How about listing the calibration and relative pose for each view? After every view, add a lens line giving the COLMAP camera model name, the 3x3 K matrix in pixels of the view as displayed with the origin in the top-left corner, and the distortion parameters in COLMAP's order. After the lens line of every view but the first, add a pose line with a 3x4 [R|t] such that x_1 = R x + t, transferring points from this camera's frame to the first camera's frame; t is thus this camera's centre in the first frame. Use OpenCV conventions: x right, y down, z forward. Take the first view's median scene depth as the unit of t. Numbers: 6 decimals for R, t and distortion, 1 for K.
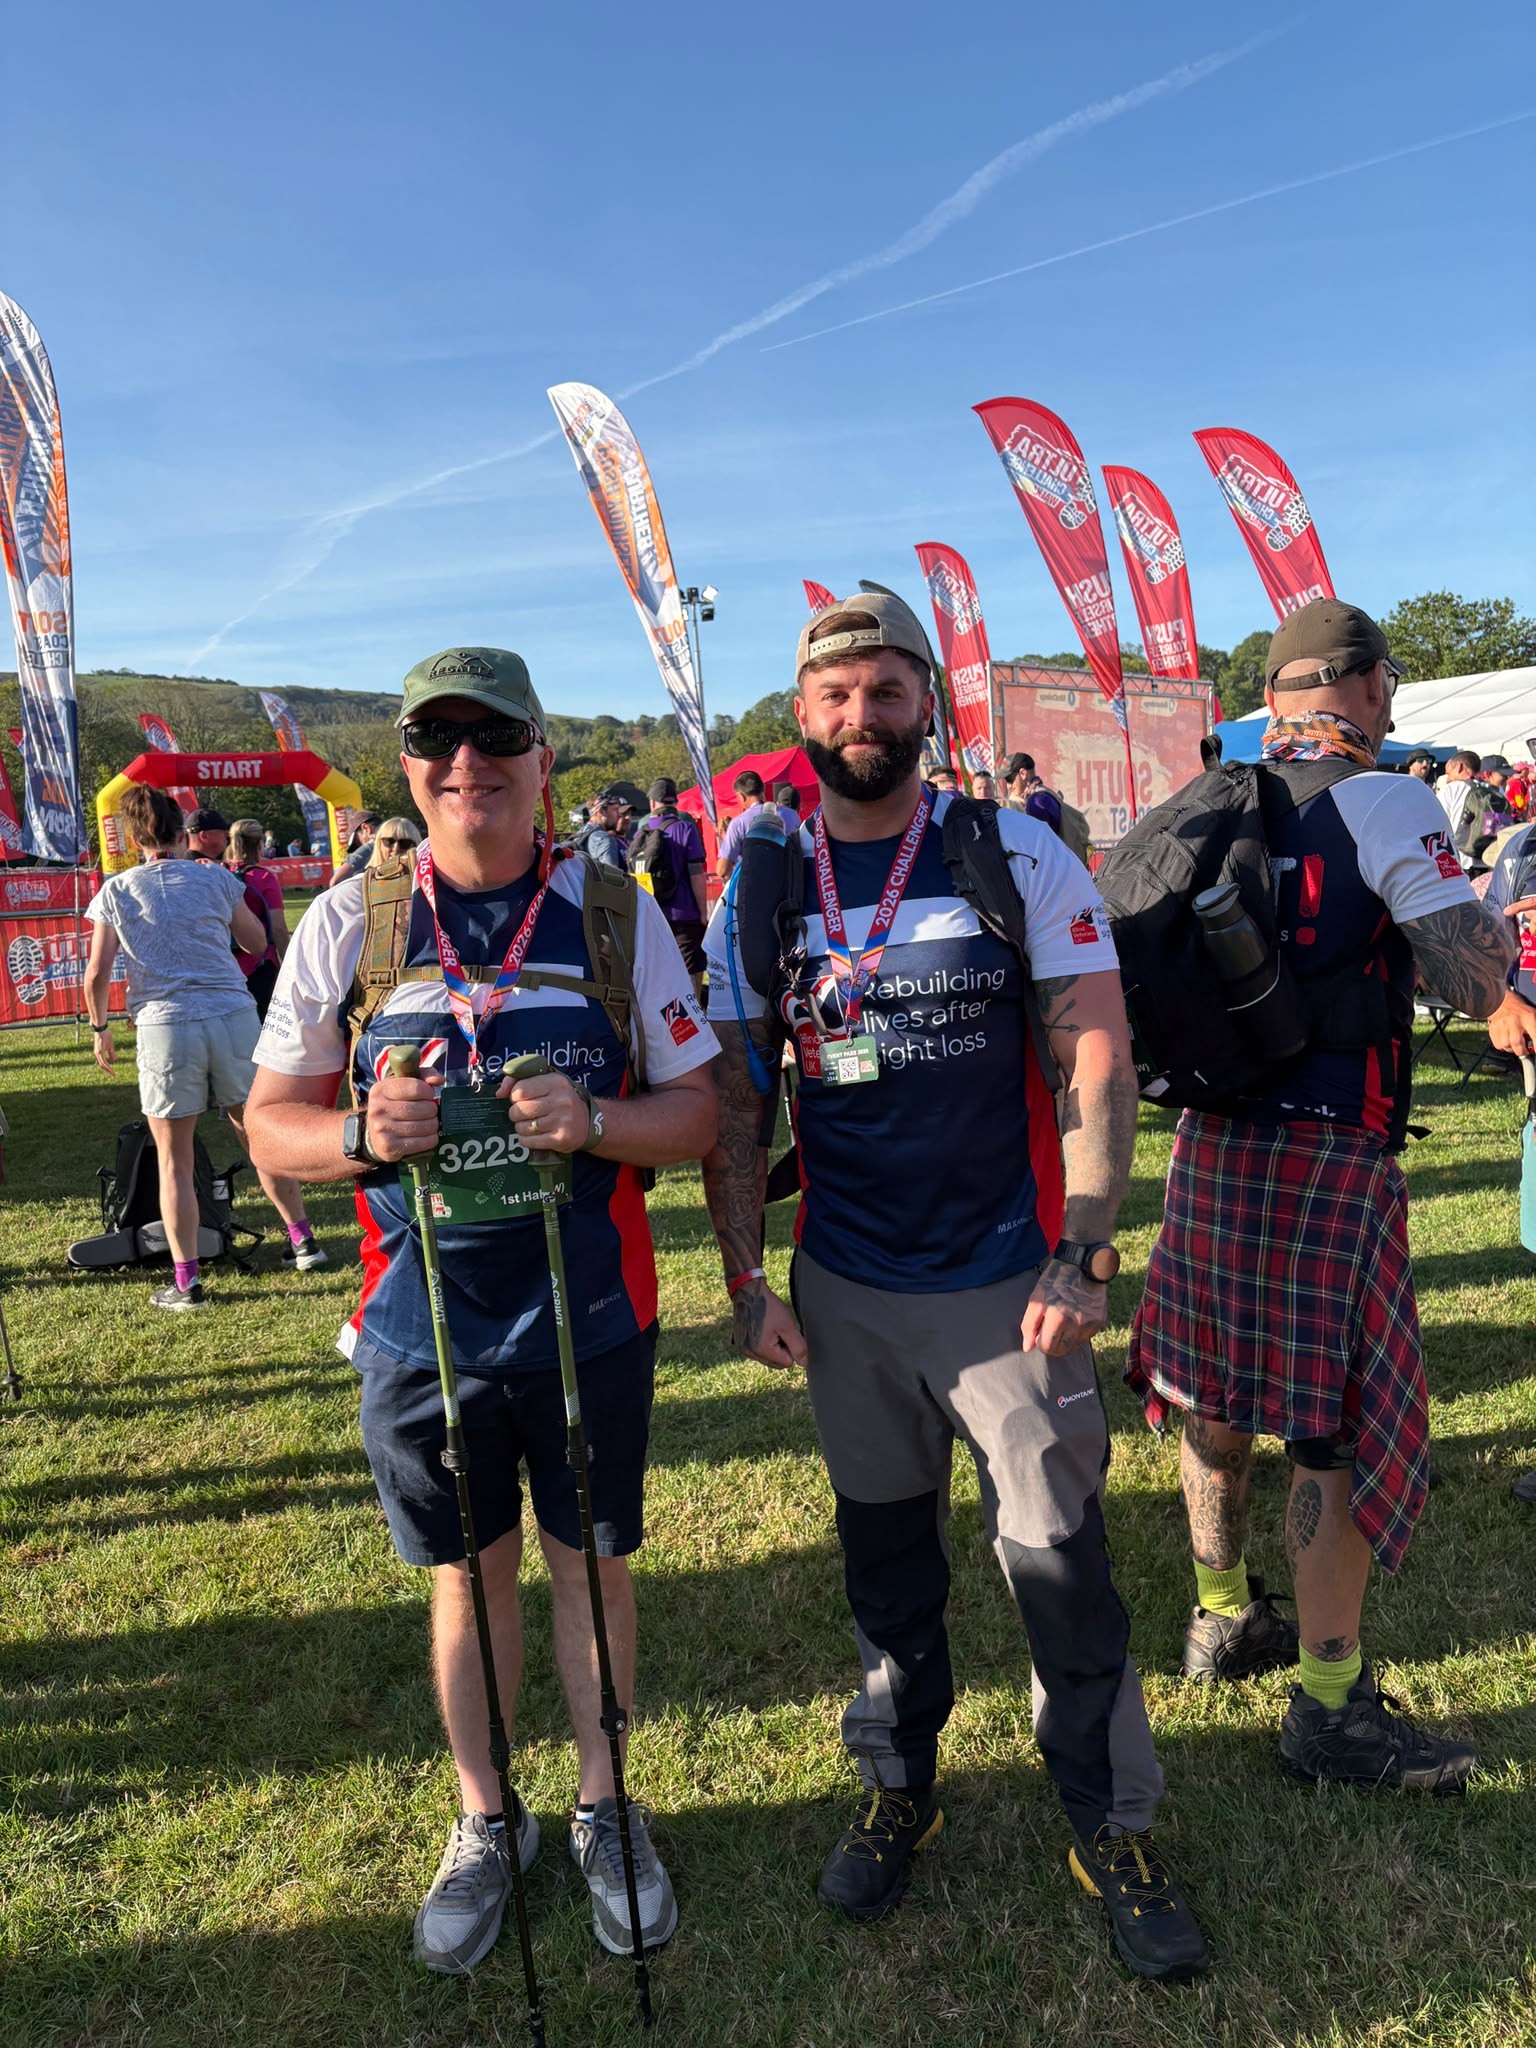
lens RADIAL K [[1560.8, 0, 771.2], [0, 1560.8, 1016.6], [0, 0, 1]] dist [0.012530, -0.016787]
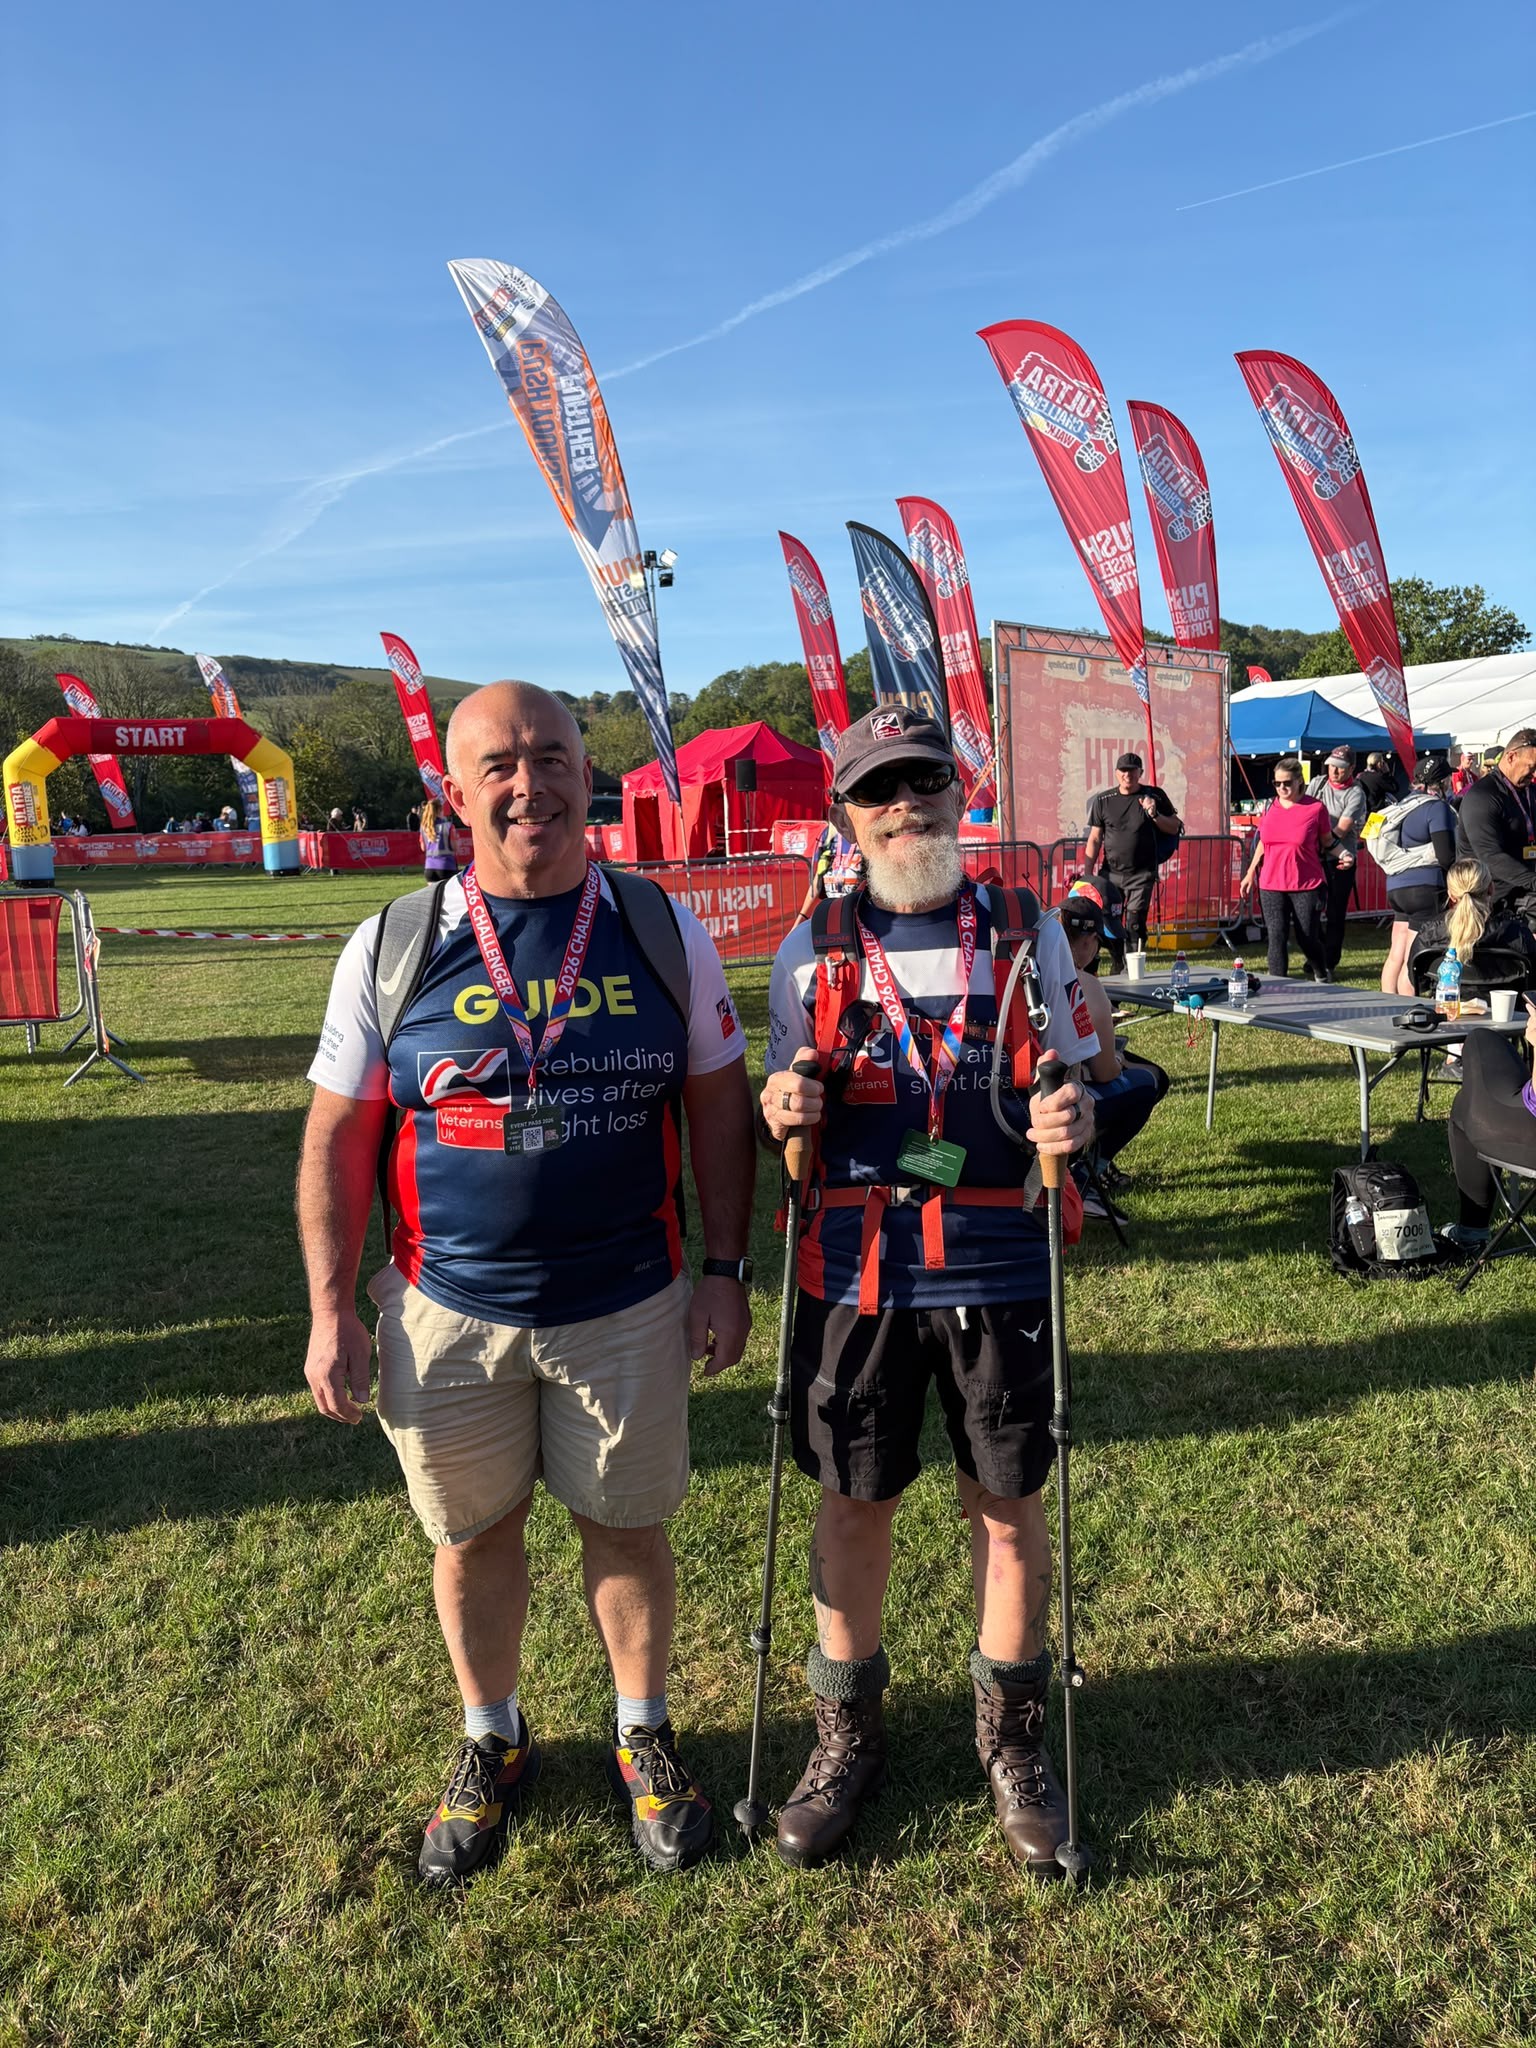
lens RADIAL K [[1560.8, 0, 779.1], [0, 1560.8, 1020.3], [0, 0, 1]] dist [0.012530, -0.016787]
pose [[0.999292, 0.010347, 0.036181, -0.010617], [-0.010879, 0.999835, 0.014532, -0.016948], [-0.036024, -0.014915, 0.999240, 0.139065]]
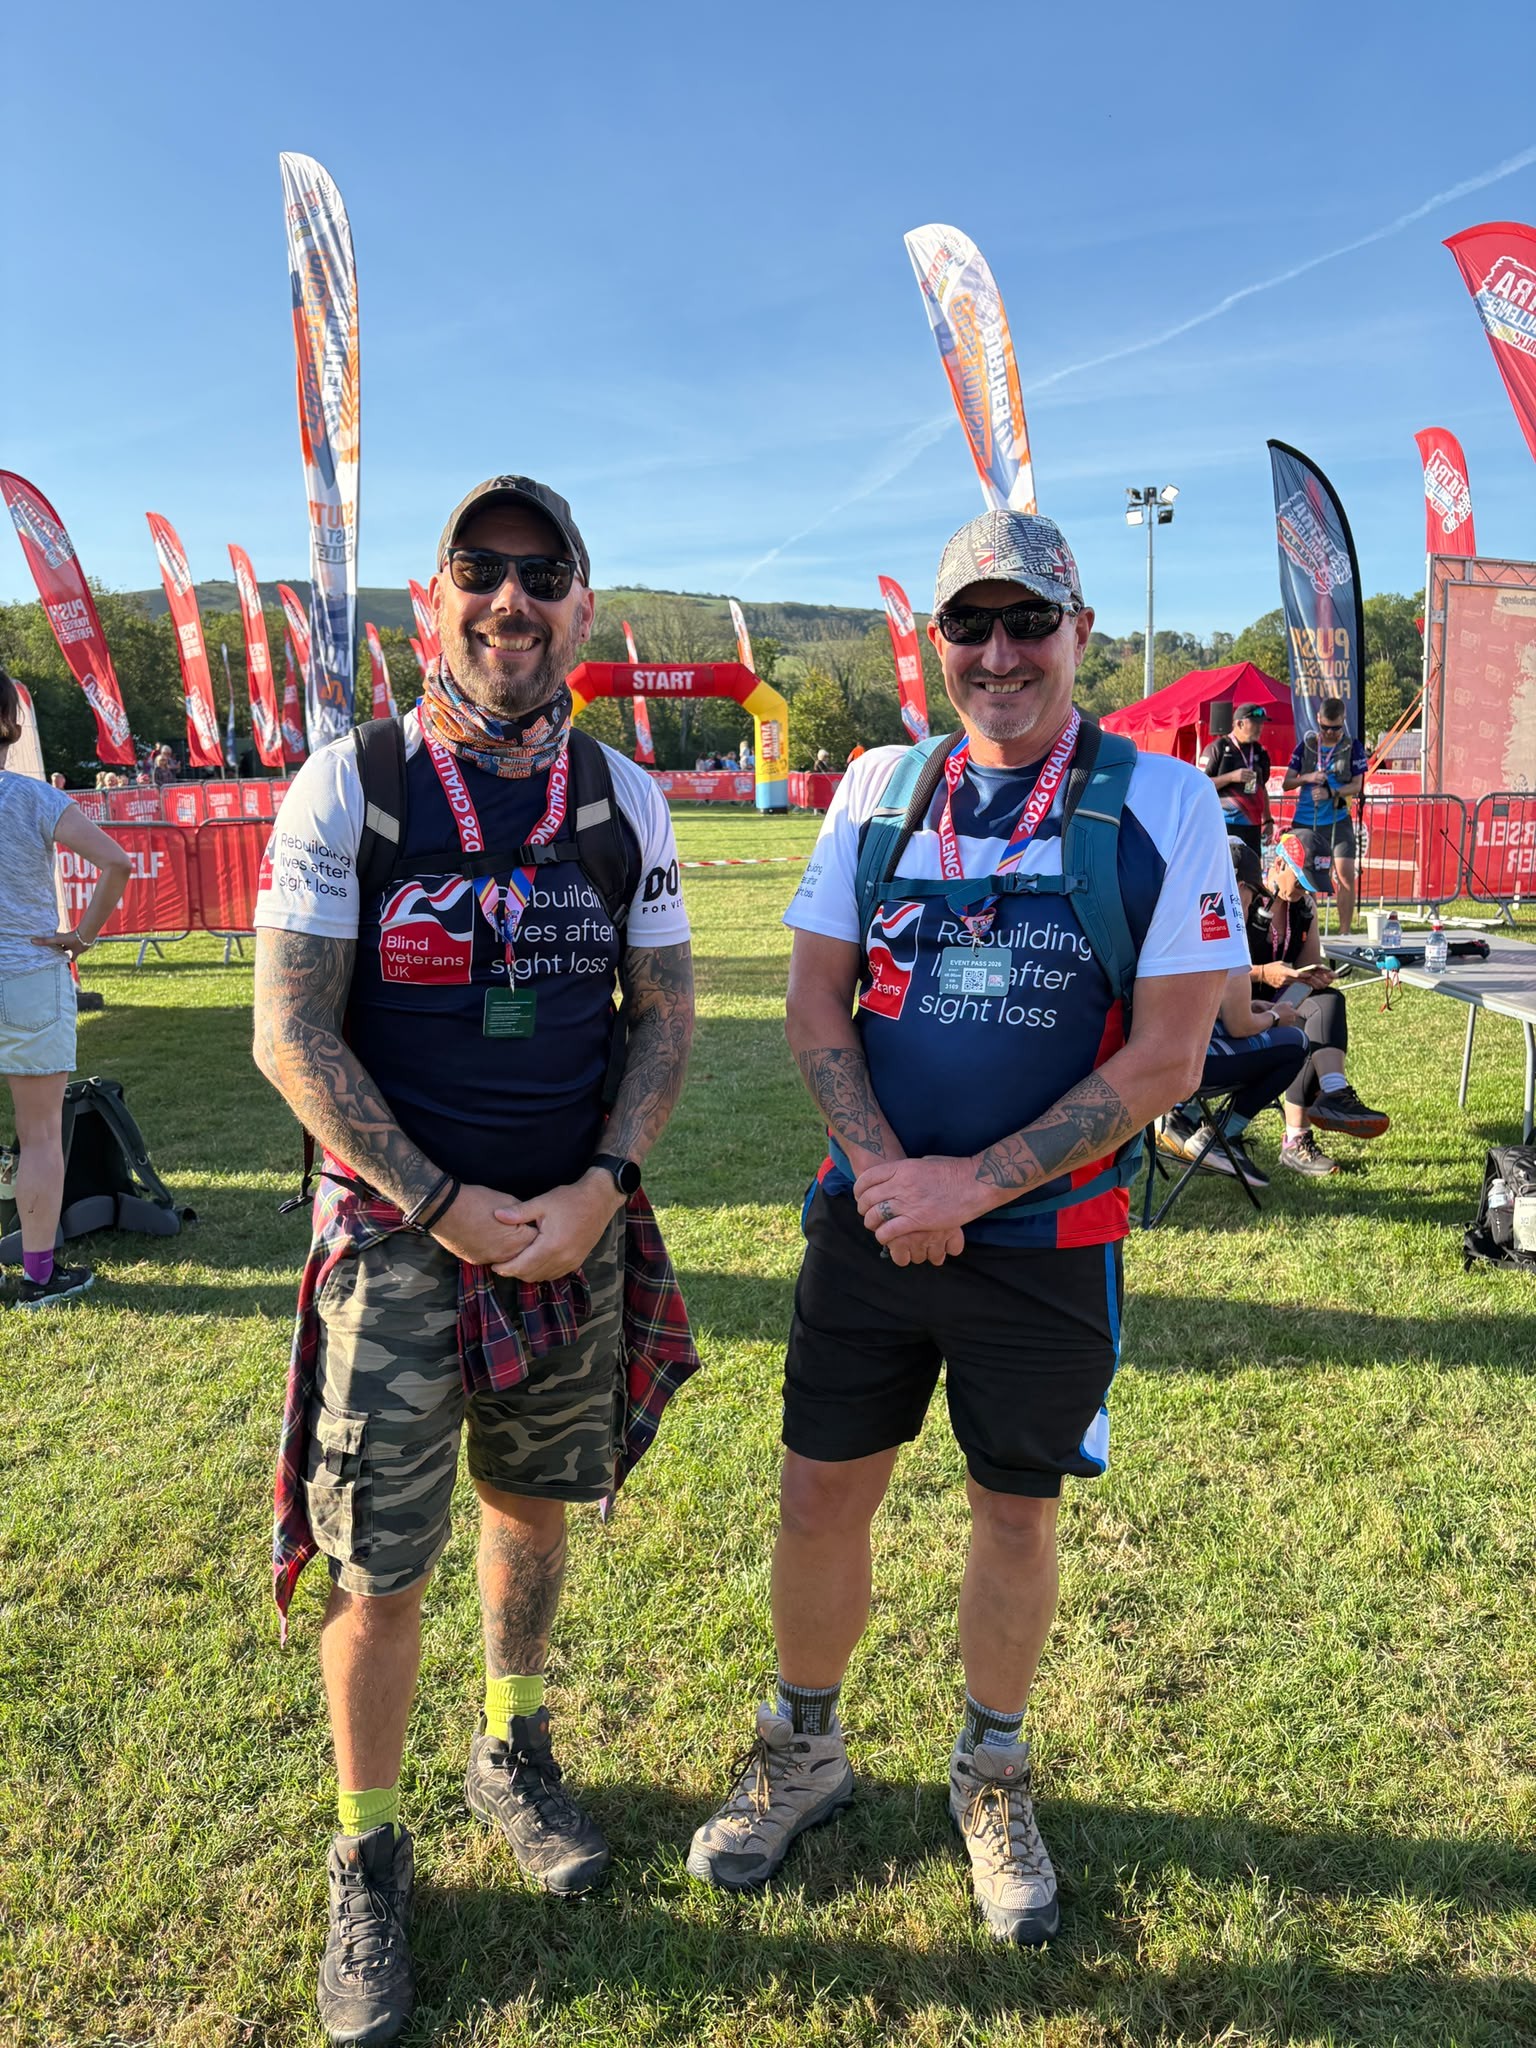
lens RADIAL K [[1560.8, 0, 756.1], [0, 1560.8, 1018.3], [0, 0, 1]] dist [0.012530, -0.016787]
pose [[0.951287, 0.082042, -0.297190, 0.074817], [-0.066607, 0.995869, 0.061712, -0.017003], [0.301025, -0.038911, 0.952822, 0.128274]]
